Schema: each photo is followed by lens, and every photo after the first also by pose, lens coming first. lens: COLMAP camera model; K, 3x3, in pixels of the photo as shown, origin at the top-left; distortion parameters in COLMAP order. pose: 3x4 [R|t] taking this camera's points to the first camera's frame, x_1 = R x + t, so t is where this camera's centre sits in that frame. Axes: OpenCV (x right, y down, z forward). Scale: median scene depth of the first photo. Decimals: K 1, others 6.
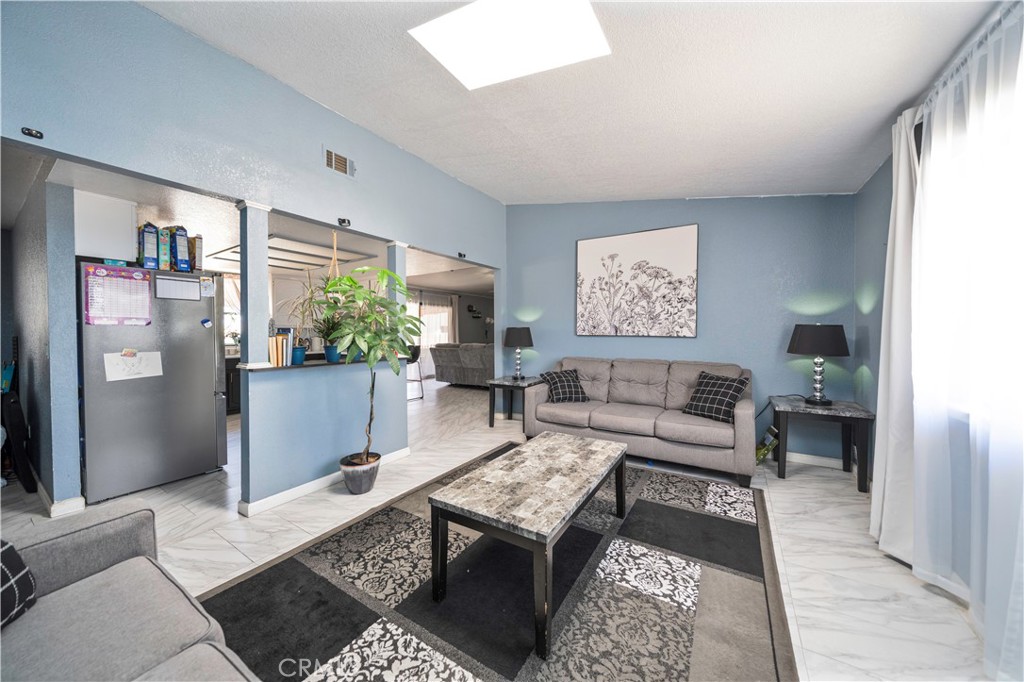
lens RADIAL K [[350.3, 0, 514.4], [0, 350.3, 335.7], [0, 0, 1]] dist [-0.002187, -0.000169]
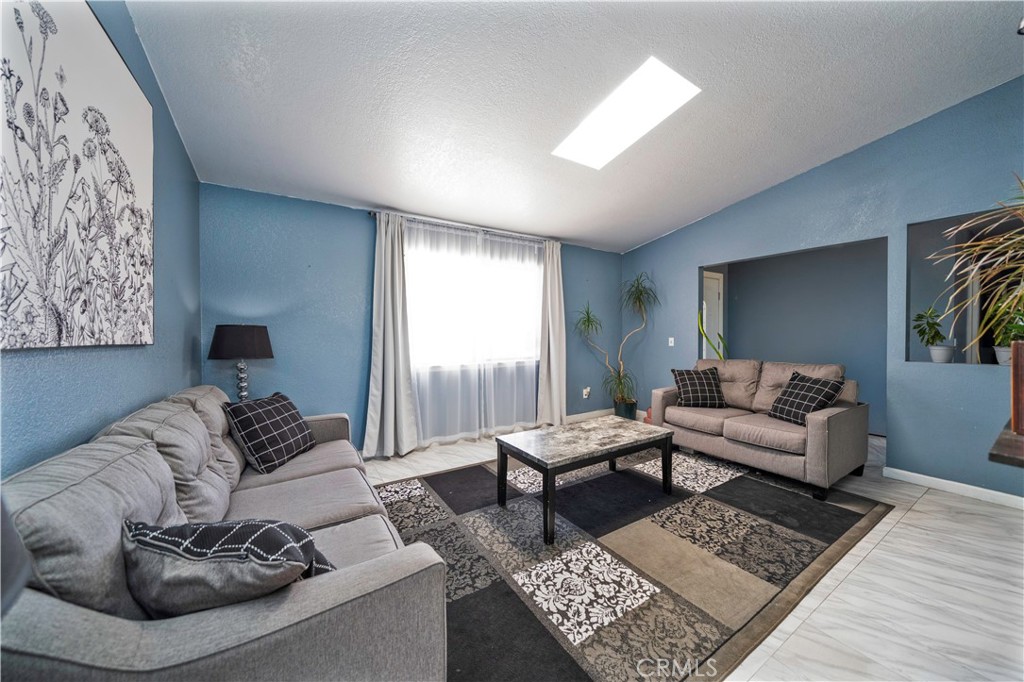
lens RADIAL K [[350.3, 0, 514.4], [0, 350.3, 335.7], [0, 0, 1]] dist [-0.002187, -0.000169]
pose [[-0.900828, -0.000723, 0.434175, -0.219134], [0.008146, 0.999794, 0.018566, -0.022187], [-0.434099, 0.020261, -0.900637, 2.162173]]
